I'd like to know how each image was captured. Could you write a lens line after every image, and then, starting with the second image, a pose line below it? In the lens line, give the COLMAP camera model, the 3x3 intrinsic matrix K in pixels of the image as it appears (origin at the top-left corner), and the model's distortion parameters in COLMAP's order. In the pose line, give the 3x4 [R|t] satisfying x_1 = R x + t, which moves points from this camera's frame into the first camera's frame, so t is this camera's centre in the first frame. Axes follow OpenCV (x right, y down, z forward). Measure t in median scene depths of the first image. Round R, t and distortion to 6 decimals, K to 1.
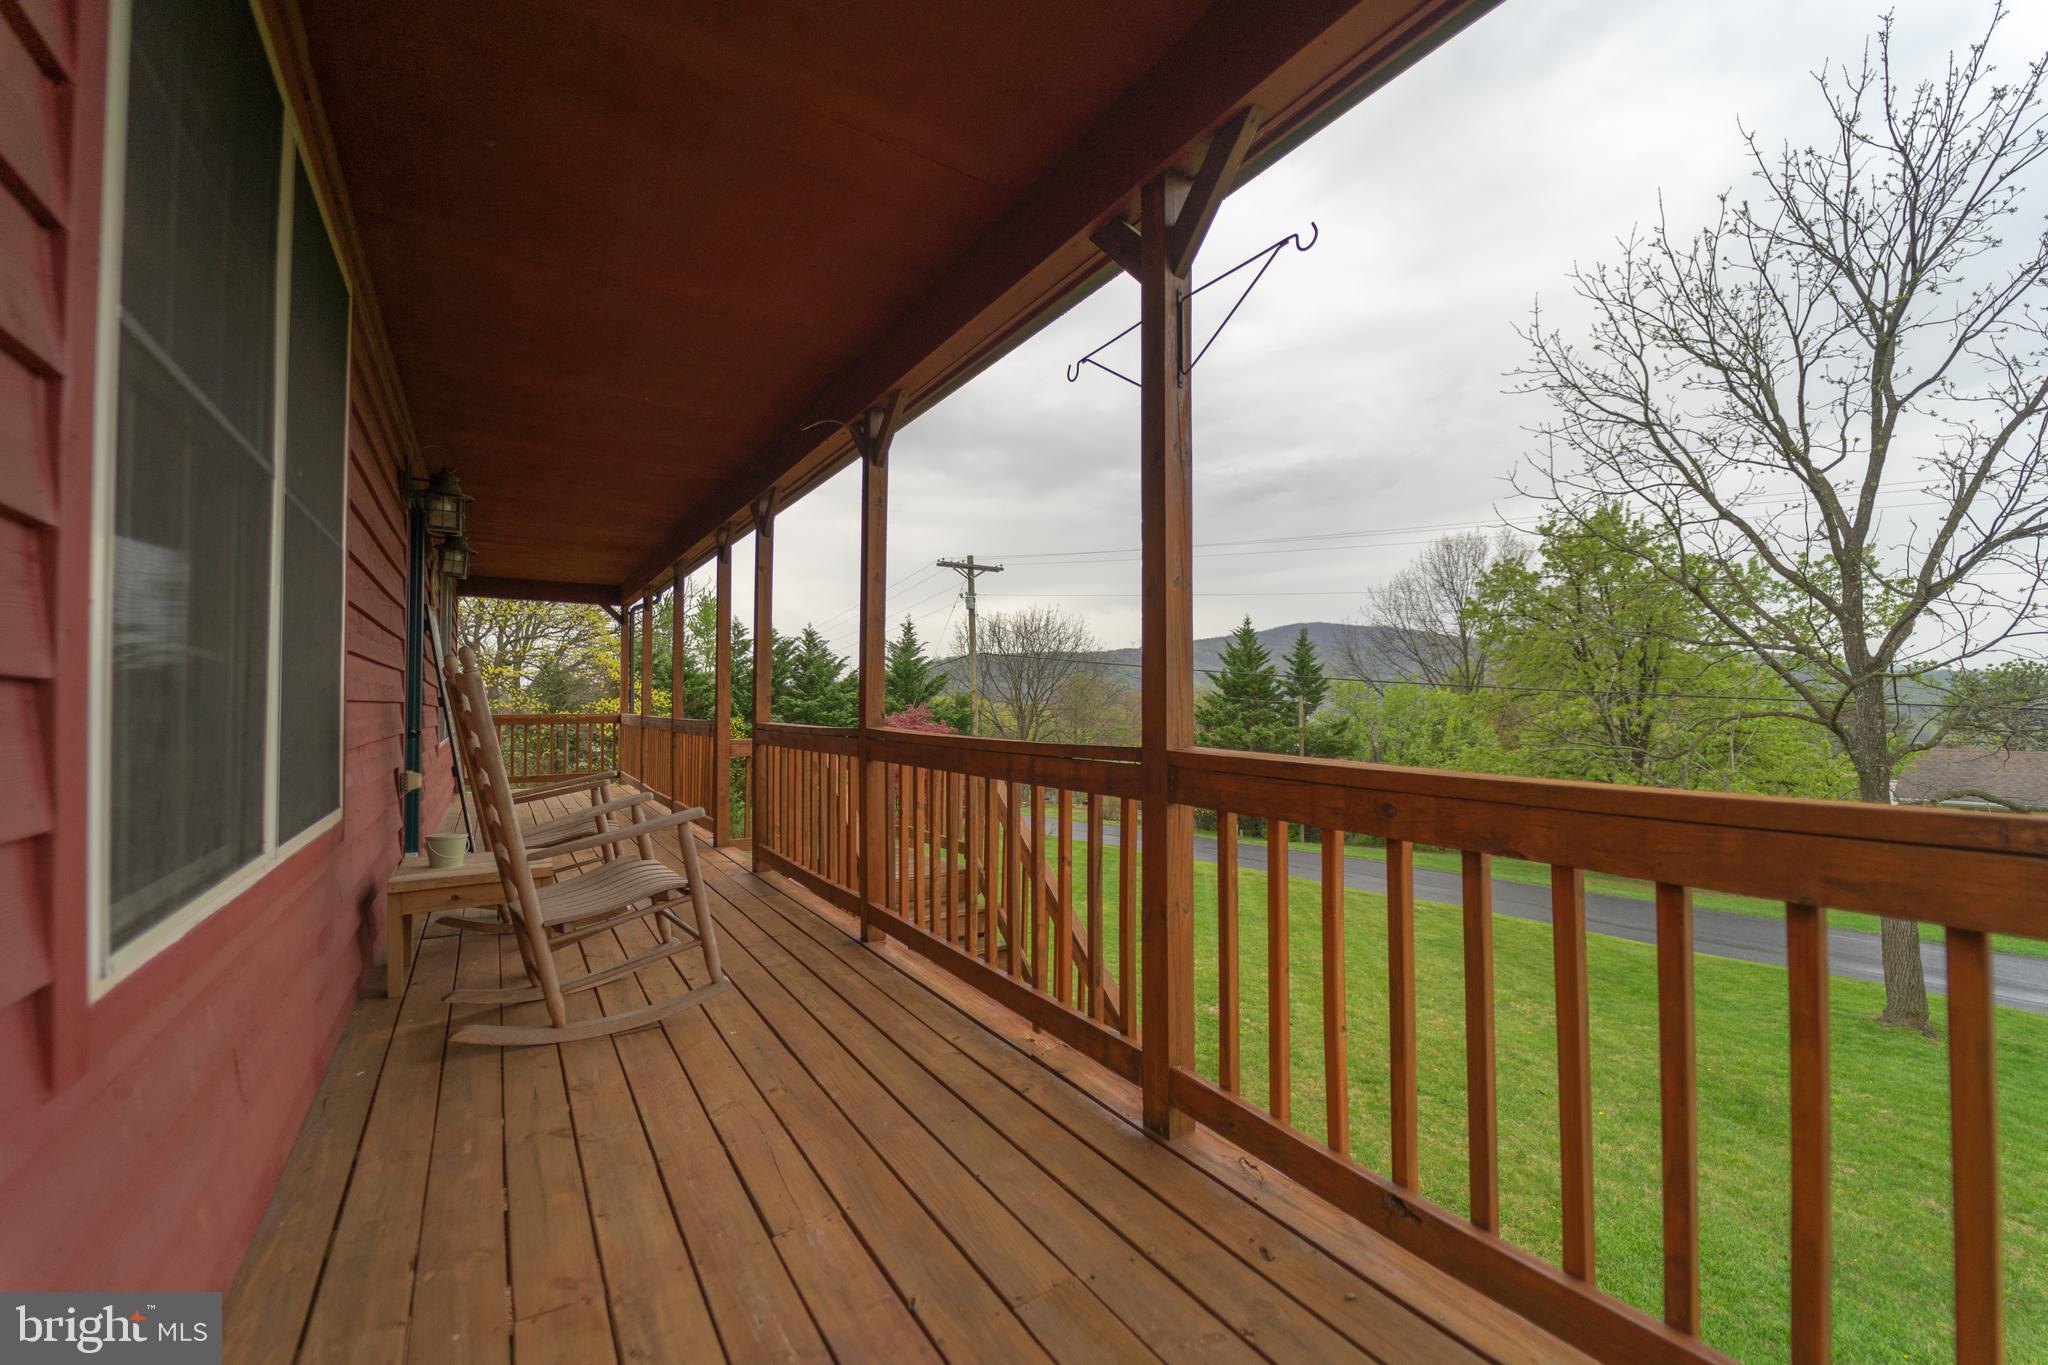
lens RADIAL K [[822.7, 0, 1026.5], [0, 822.7, 690.8], [0, 0, 1]] dist [0.027104, -0.016795]
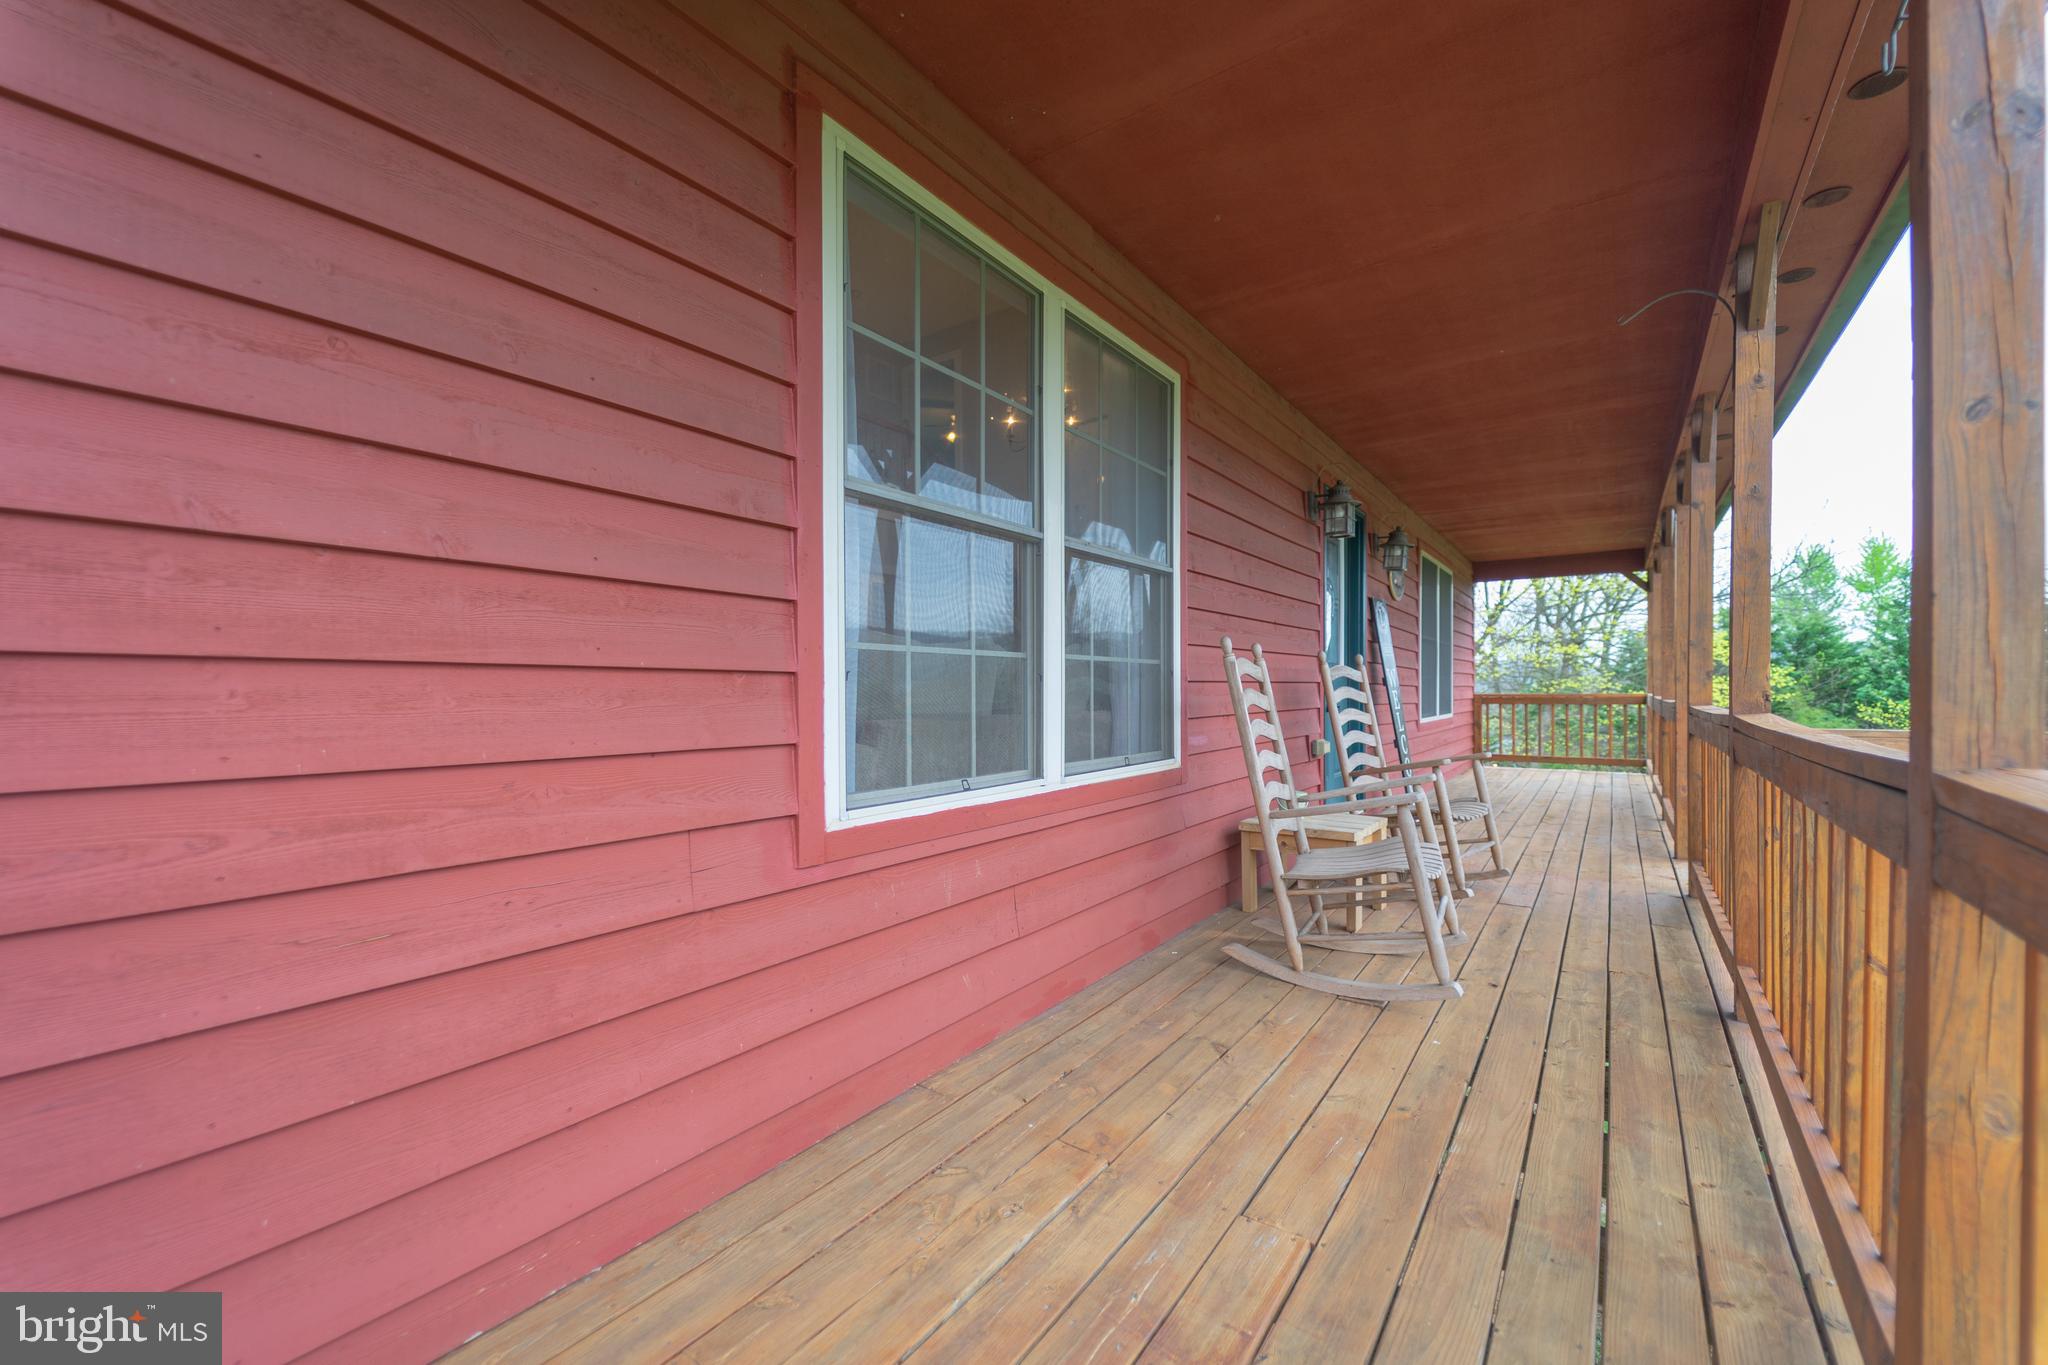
lens RADIAL K [[810.0, 0, 1017.9], [0, 810.0, 688.1], [0, 0, 1]] dist [0.022606, -0.016290]
pose [[0.361256, 0.000936, -0.932466, 0.316631], [0.019042, 0.999784, 0.008381, 0.005884], [0.932272, -0.020783, 0.361160, 0.251857]]
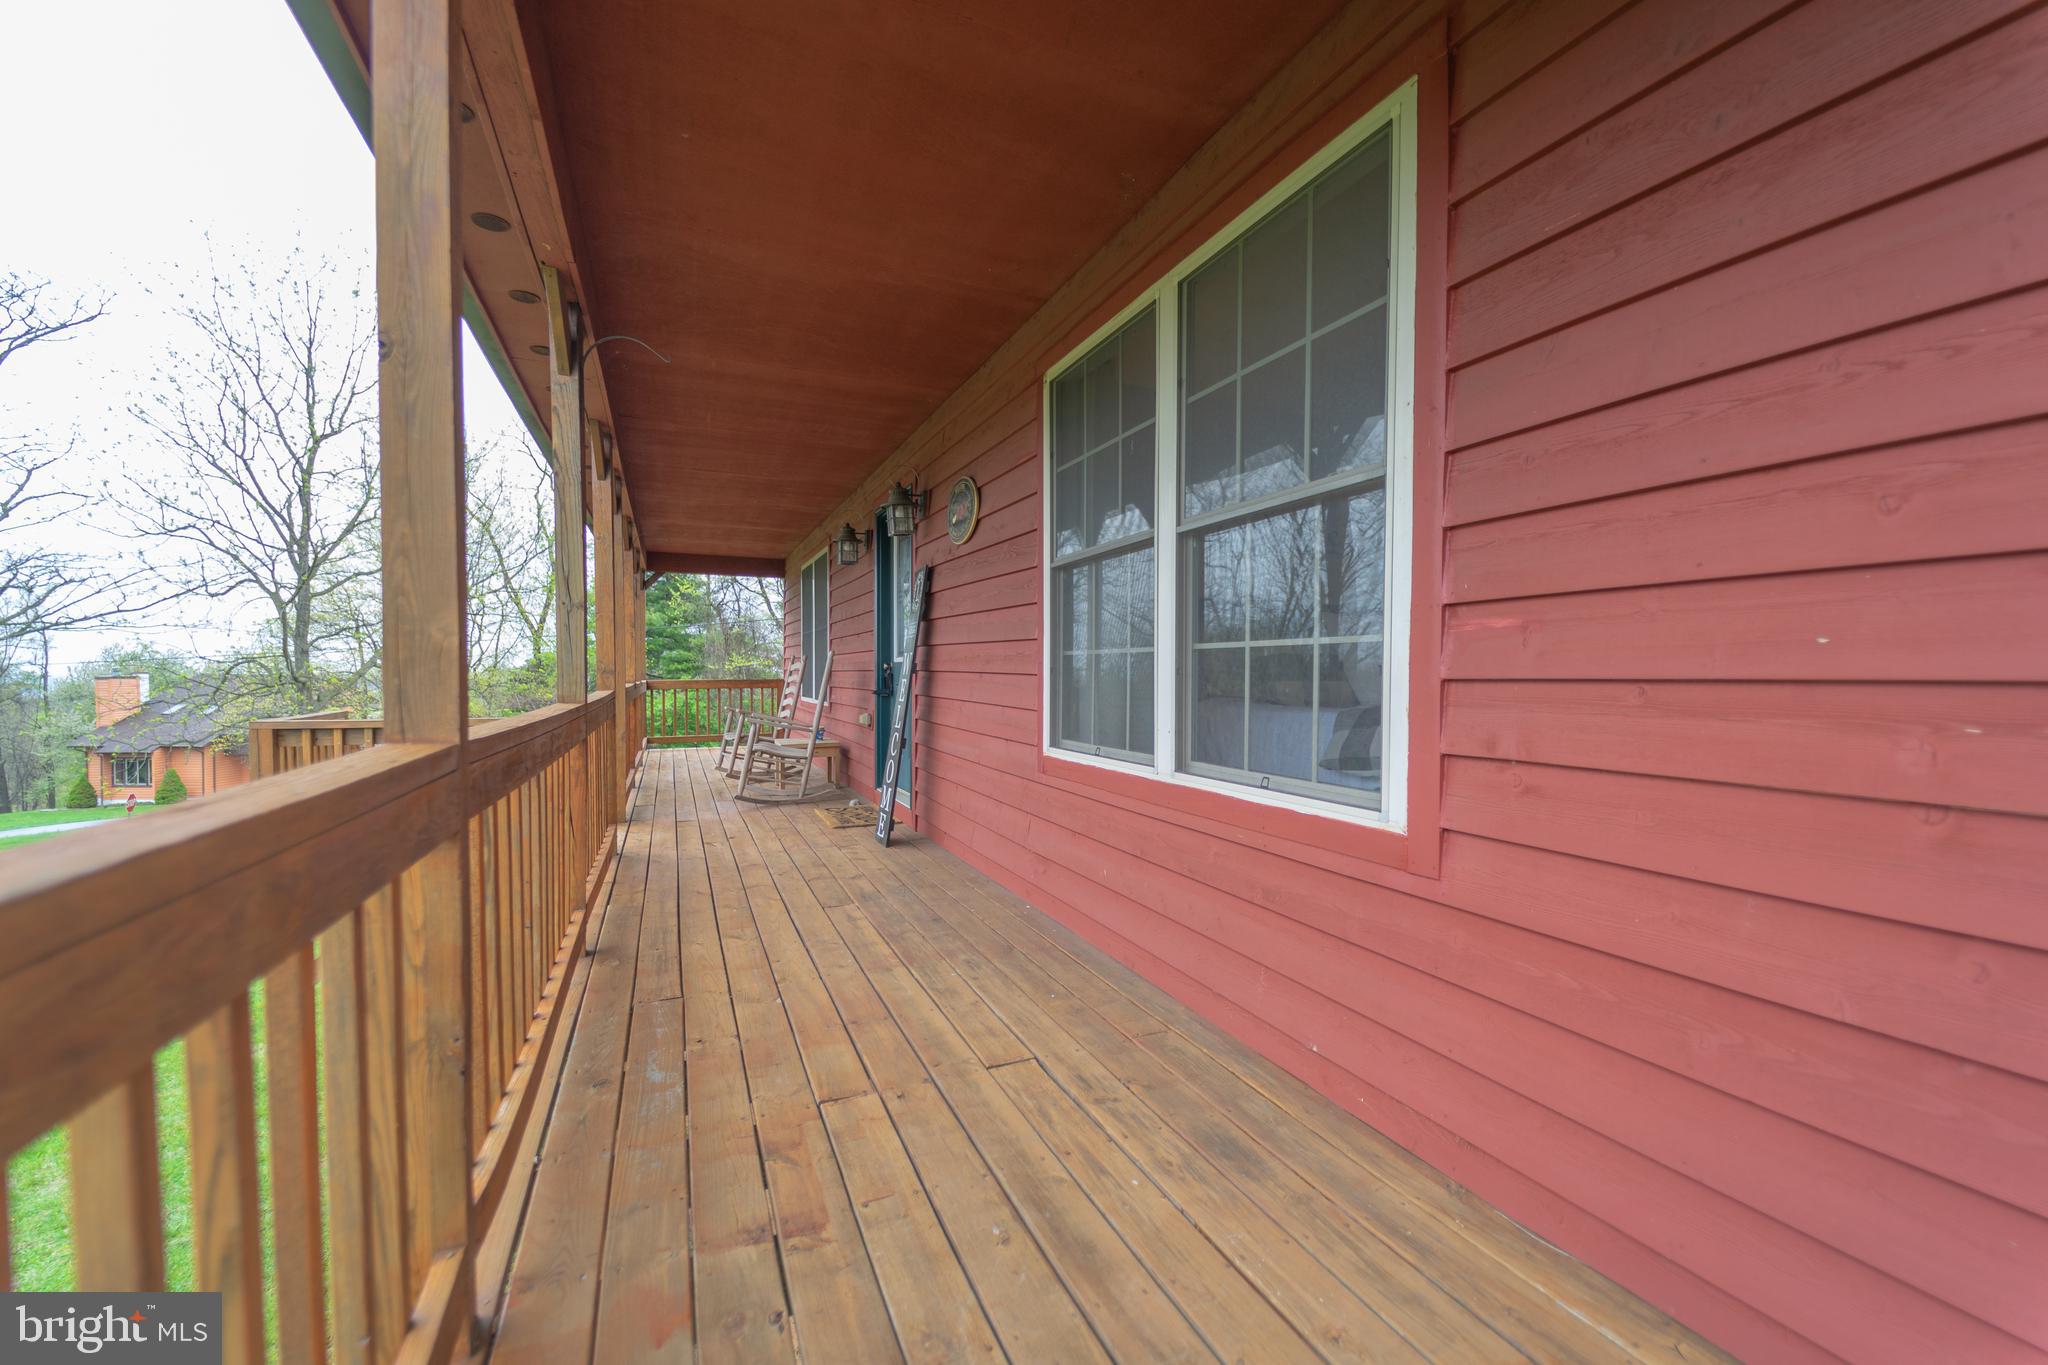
lens RADIAL K [[822.7, 0, 1026.5], [0, 822.7, 690.8], [0, 0, 1]] dist [0.027104, -0.016795]
pose [[-0.988089, -0.013897, 0.153252, -0.581618], [-0.014080, 0.999901, -0.000108, 0.031430], [-0.153236, -0.002265, -0.988187, 1.678073]]
